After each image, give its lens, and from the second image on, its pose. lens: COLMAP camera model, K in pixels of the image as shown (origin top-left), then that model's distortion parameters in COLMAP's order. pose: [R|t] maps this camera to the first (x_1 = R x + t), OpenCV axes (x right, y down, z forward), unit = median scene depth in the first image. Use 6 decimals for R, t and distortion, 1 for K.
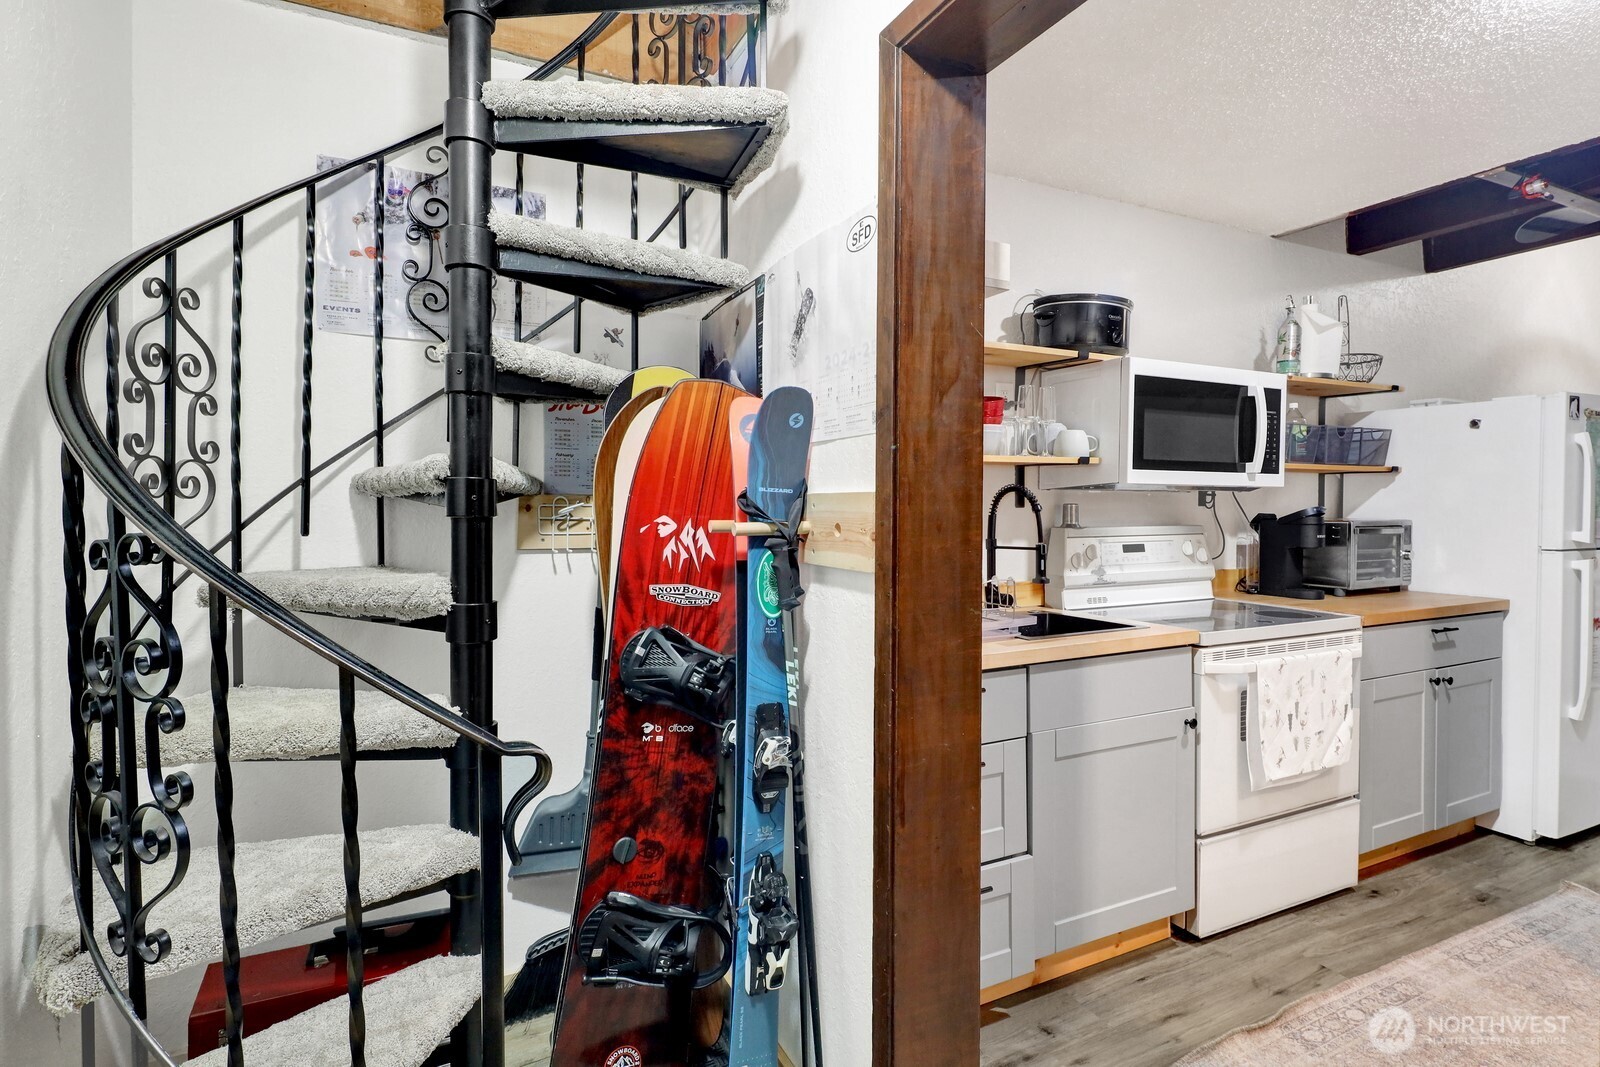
lens RADIAL K [[758.9, 0, 809.7], [0, 758.9, 524.1], [0, 0, 1]] dist [0.006060, -0.000820]
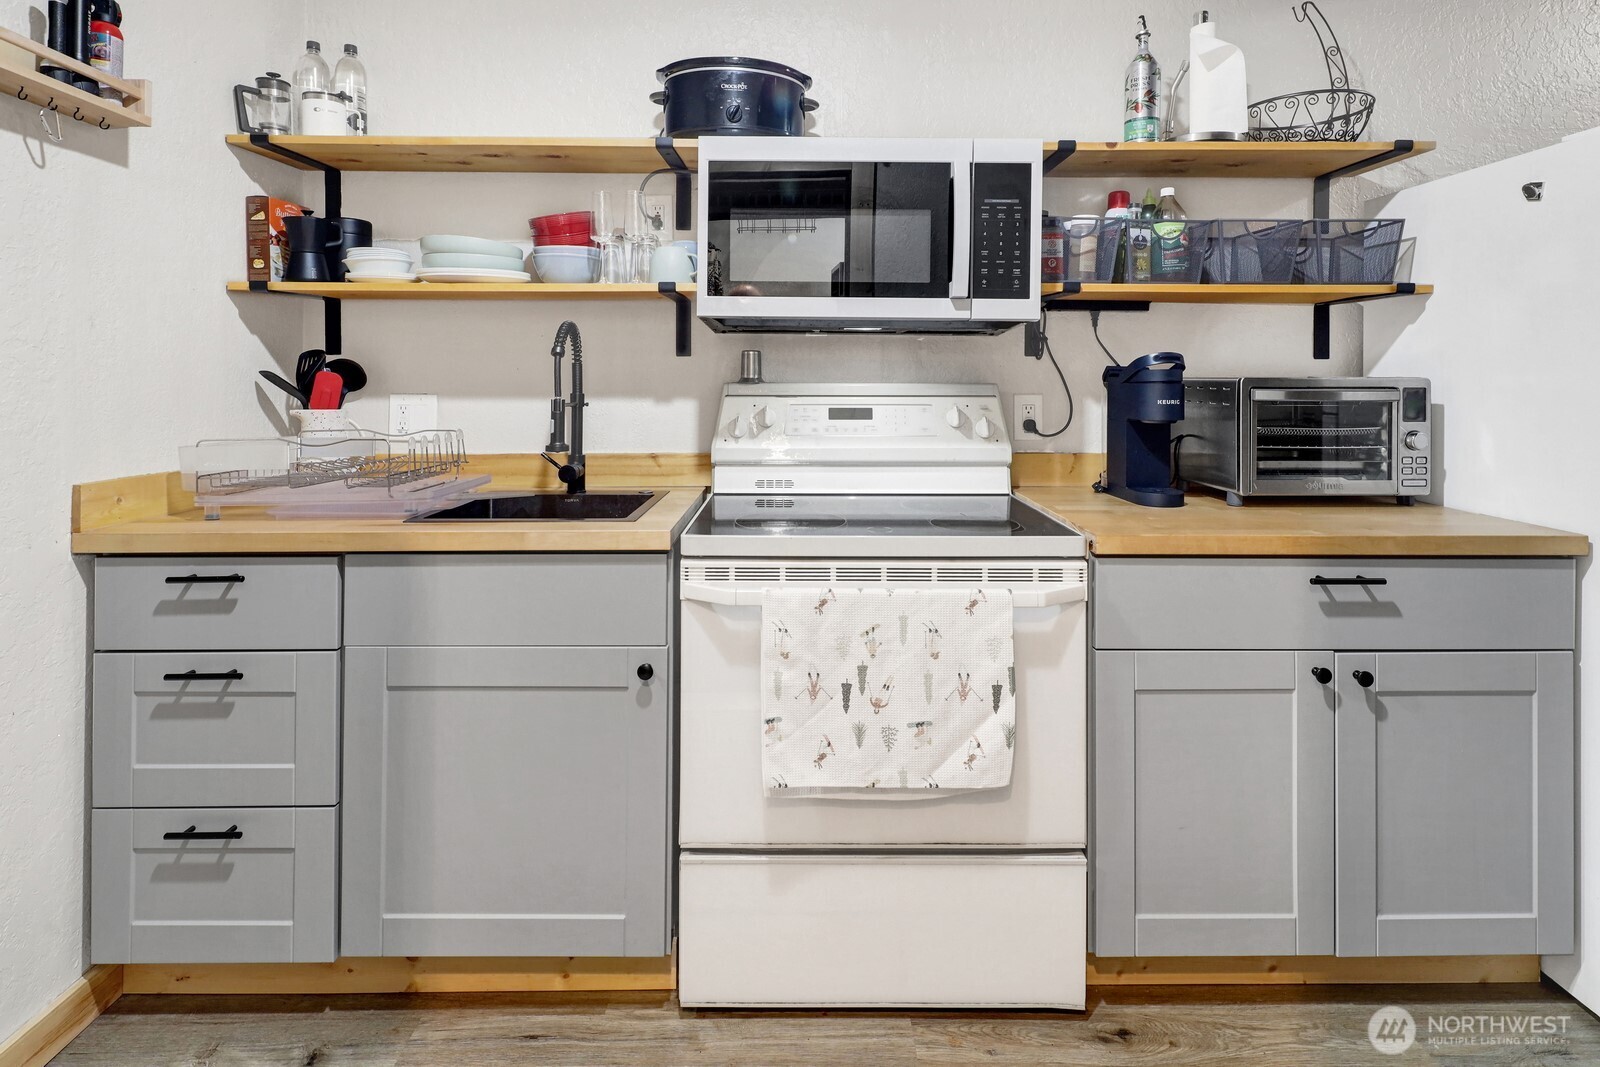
lens RADIAL K [[775.3, 0, 802.9], [0, 775.3, 375.2], [0, 0, 1]] dist [0.003049, -0.001077]
pose [[0.904247, 0.002163, -0.427005, 0.663825], [-0.013625, 0.999624, -0.023790, 0.013464], [0.426793, 0.027330, 0.903936, 0.318881]]
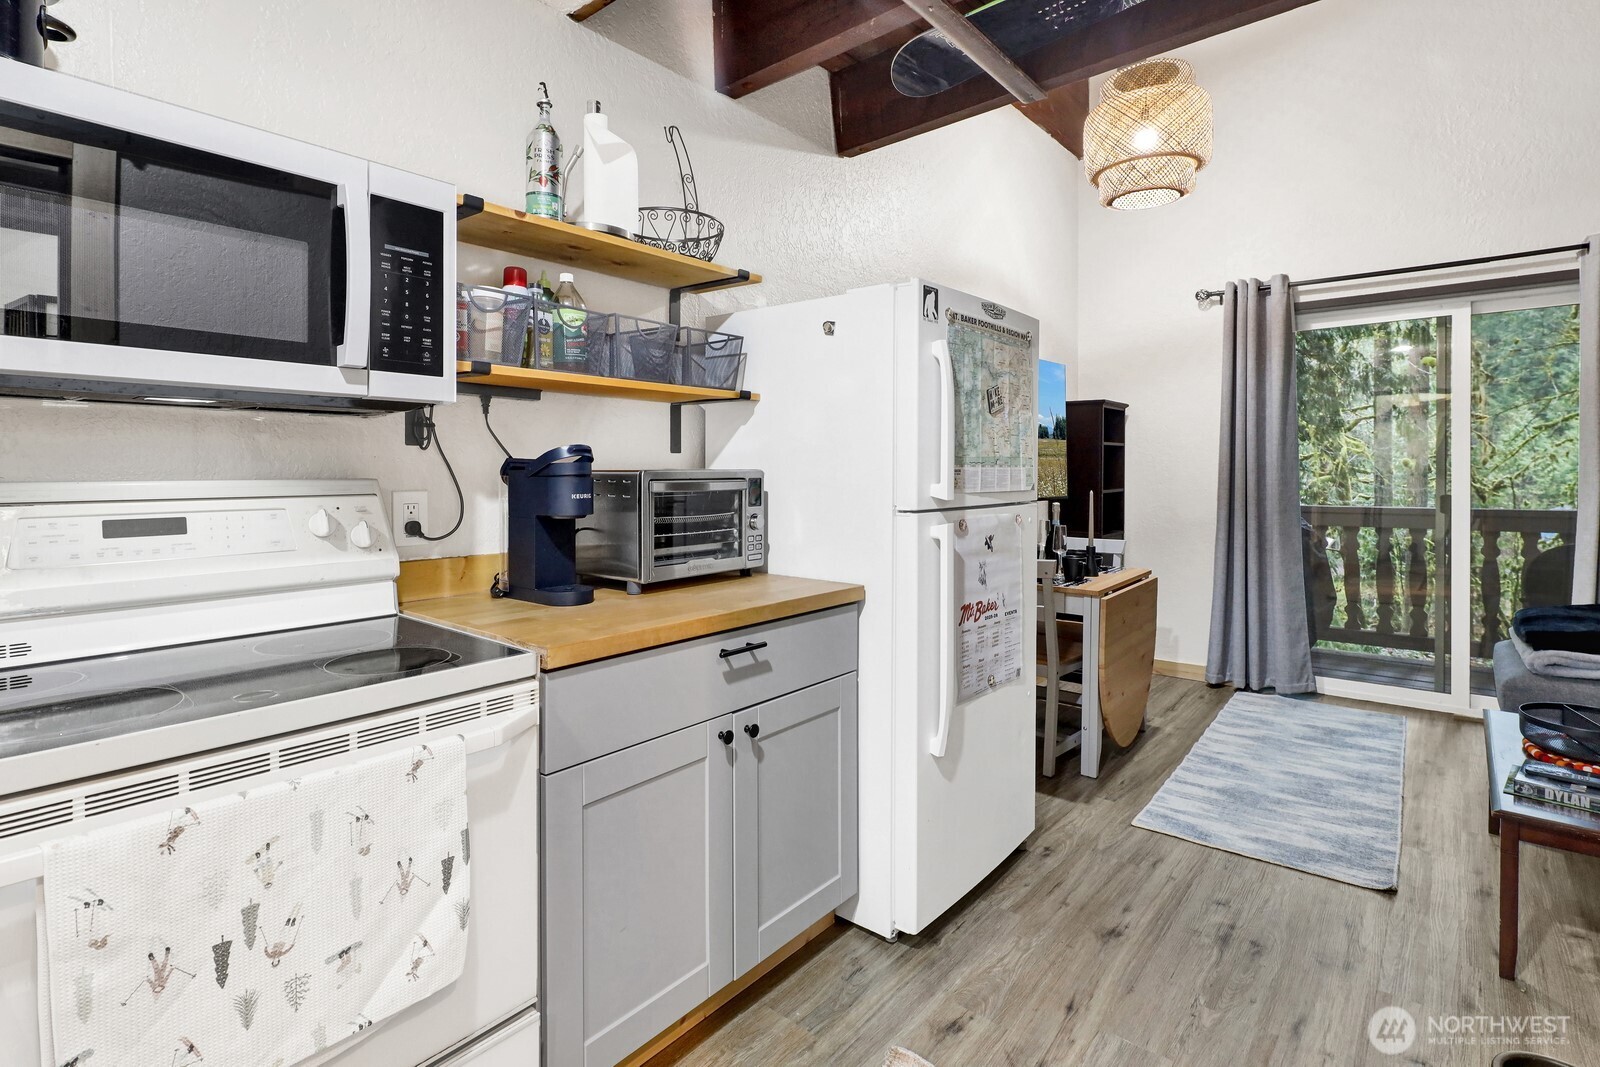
lens RADIAL K [[783.7, 0, 784.6], [0, 783.7, 481.5], [0, 0, 1]] dist [0.010461, -0.007780]
pose [[0.914454, -0.006213, 0.404643, 0.564762], [0.009007, 0.999947, -0.005000, 0.009390], [-0.404590, 0.008217, 0.914461, 0.384754]]
